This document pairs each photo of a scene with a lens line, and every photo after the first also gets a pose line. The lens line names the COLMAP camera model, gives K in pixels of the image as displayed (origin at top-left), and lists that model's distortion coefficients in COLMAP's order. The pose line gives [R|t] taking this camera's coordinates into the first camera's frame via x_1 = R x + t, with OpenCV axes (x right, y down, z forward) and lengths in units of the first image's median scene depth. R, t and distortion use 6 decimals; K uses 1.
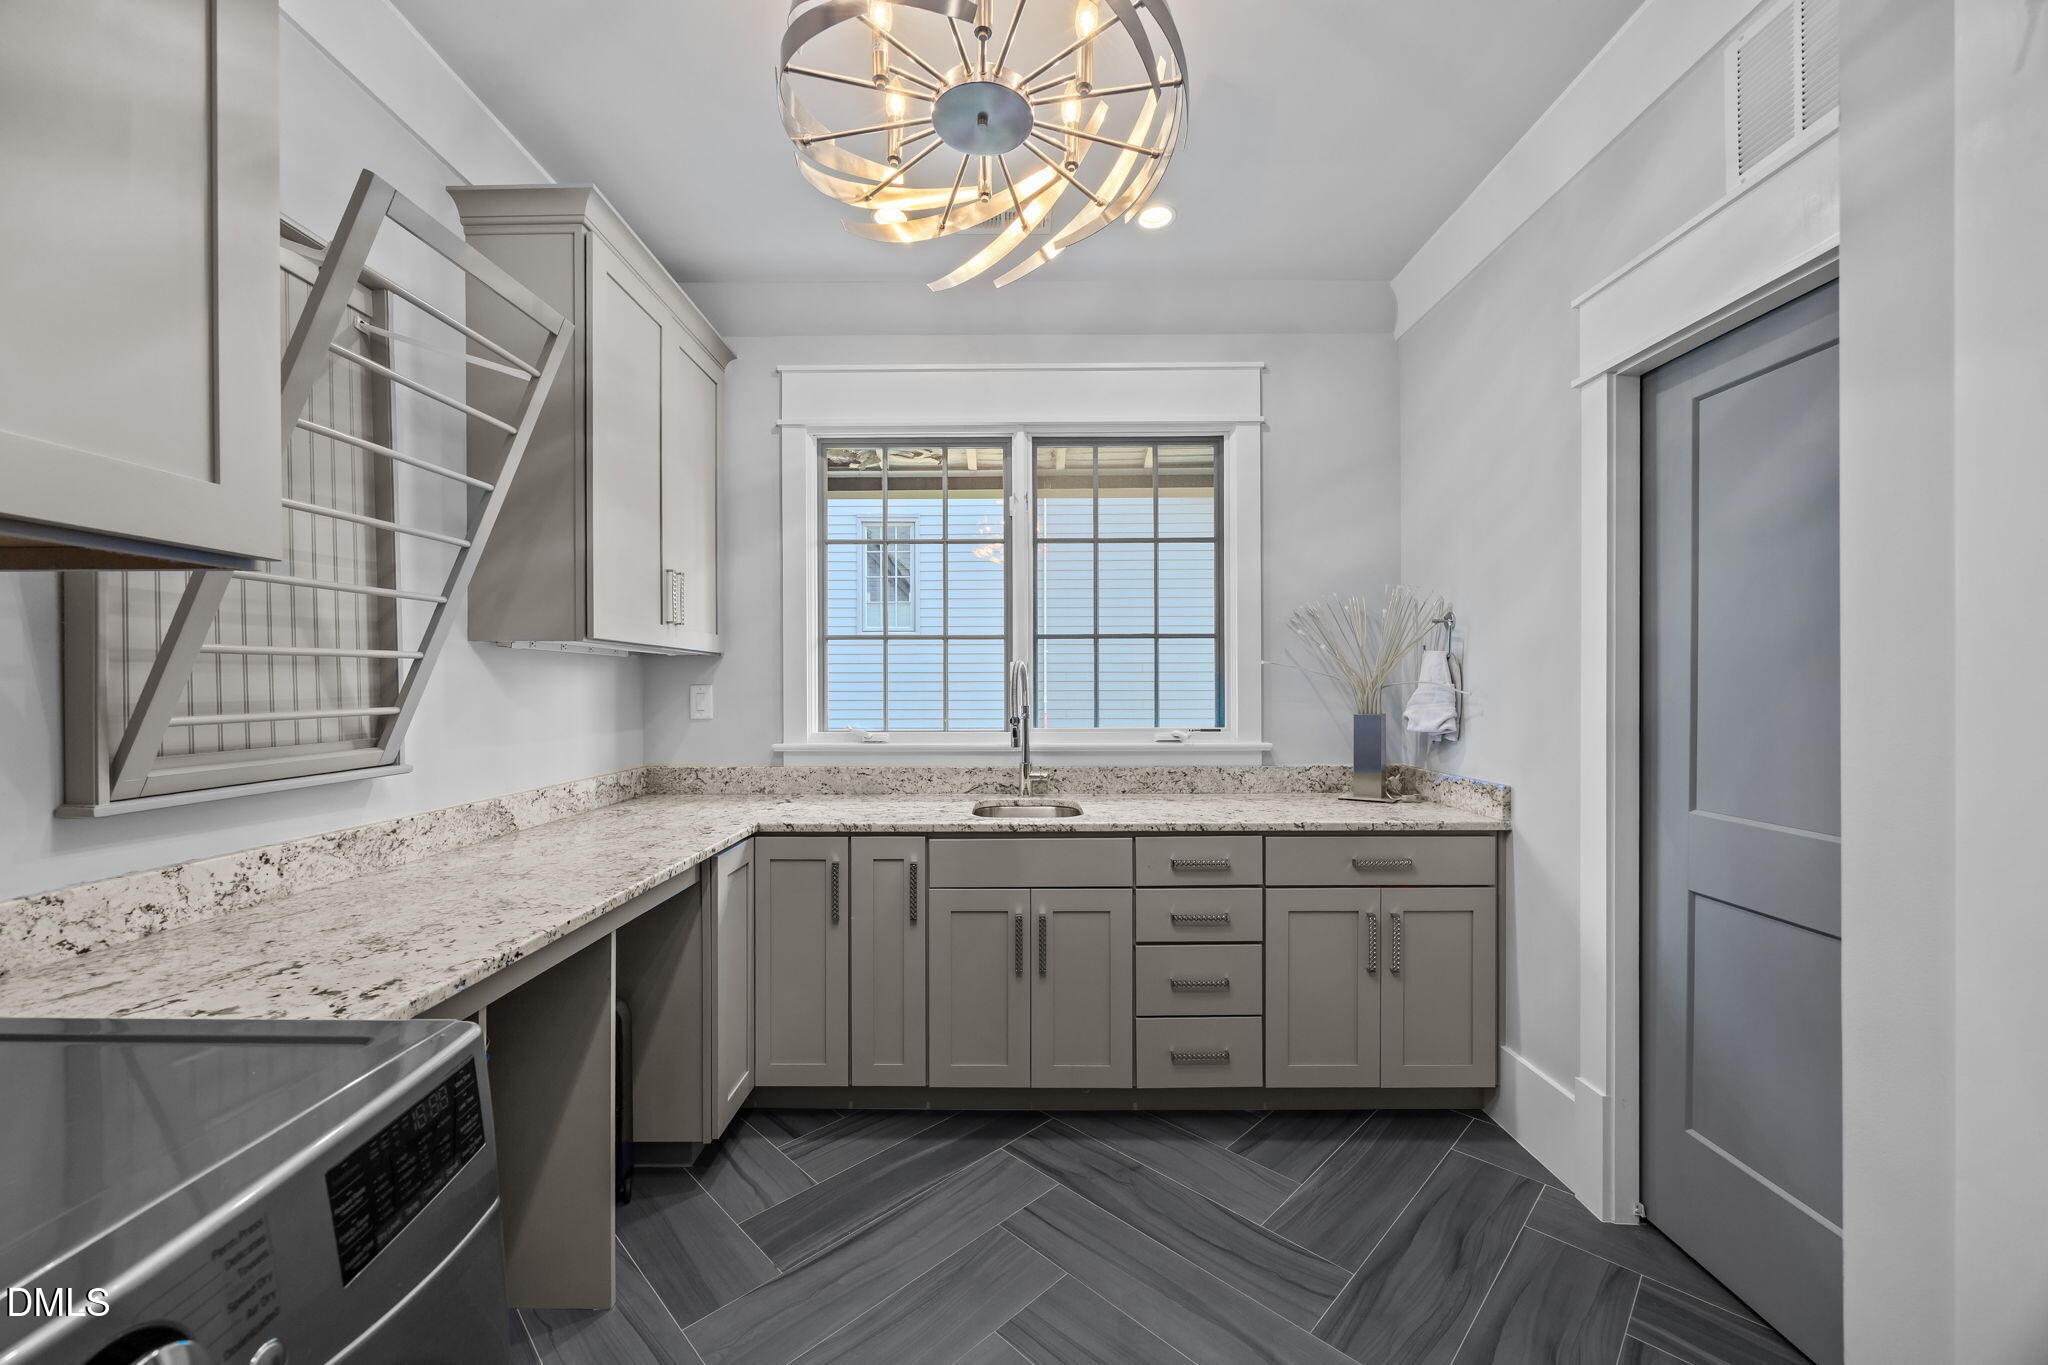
lens RADIAL K [[781.0, 0, 1009.5], [0, 781.0, 680.6], [0, 0, 1]] dist [0.002183, 0.000130]
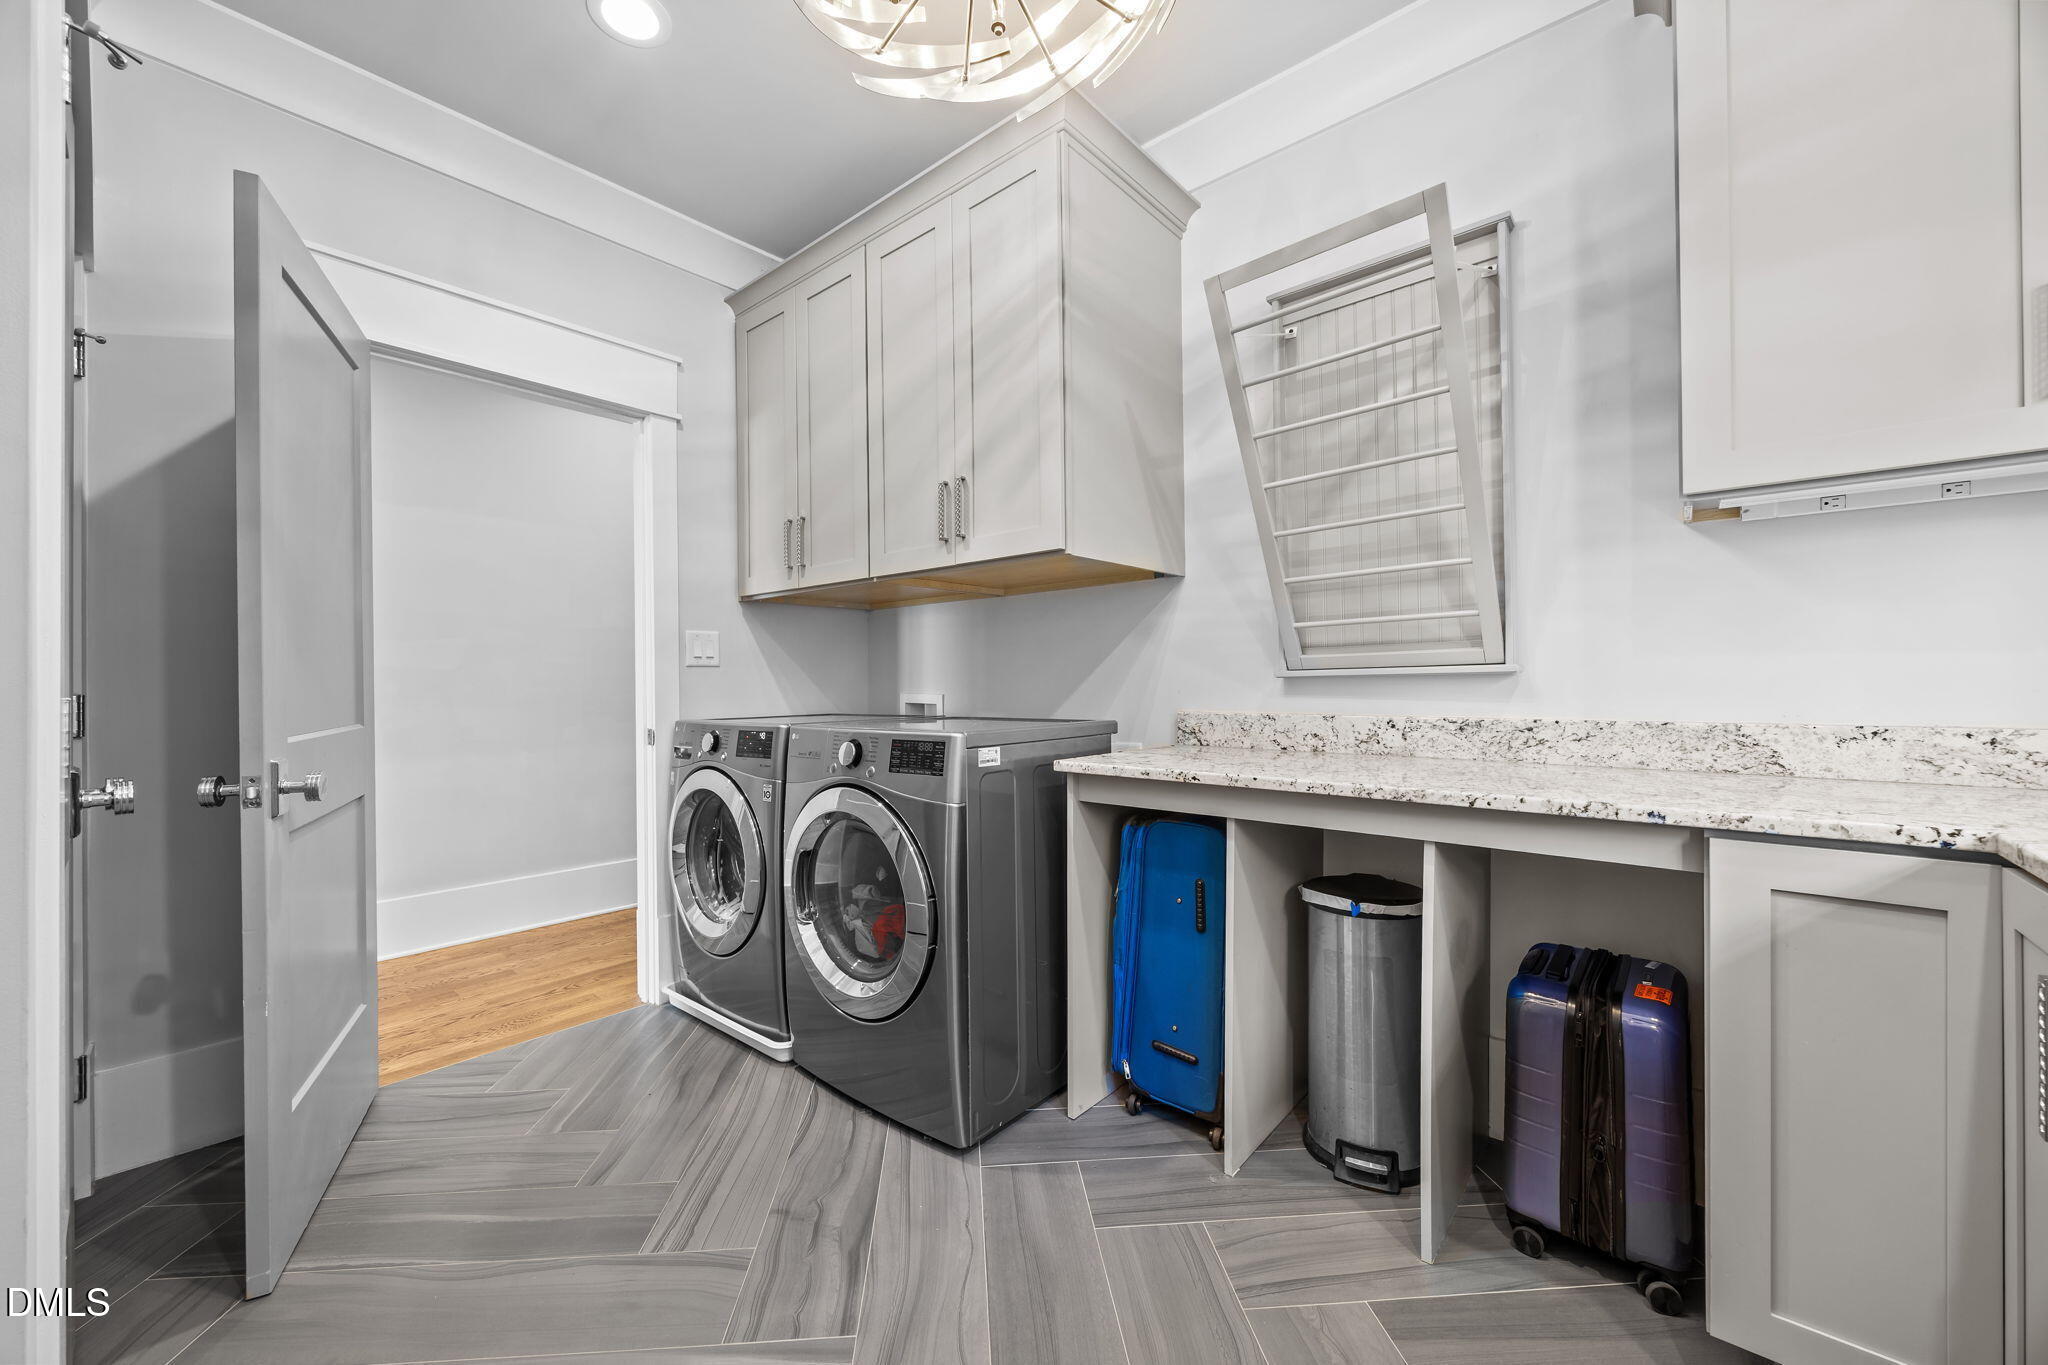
lens RADIAL K [[781.0, 0, 1018.7], [0, 781.0, 687.3], [0, 0, 1]] dist [0.002183, 0.000130]
pose [[-0.627867, 0.008508, -0.778274, 0.500869], [0.013575, 0.999908, -0.000021, 0.147830], [0.778202, -0.010578, -0.627924, 1.291621]]
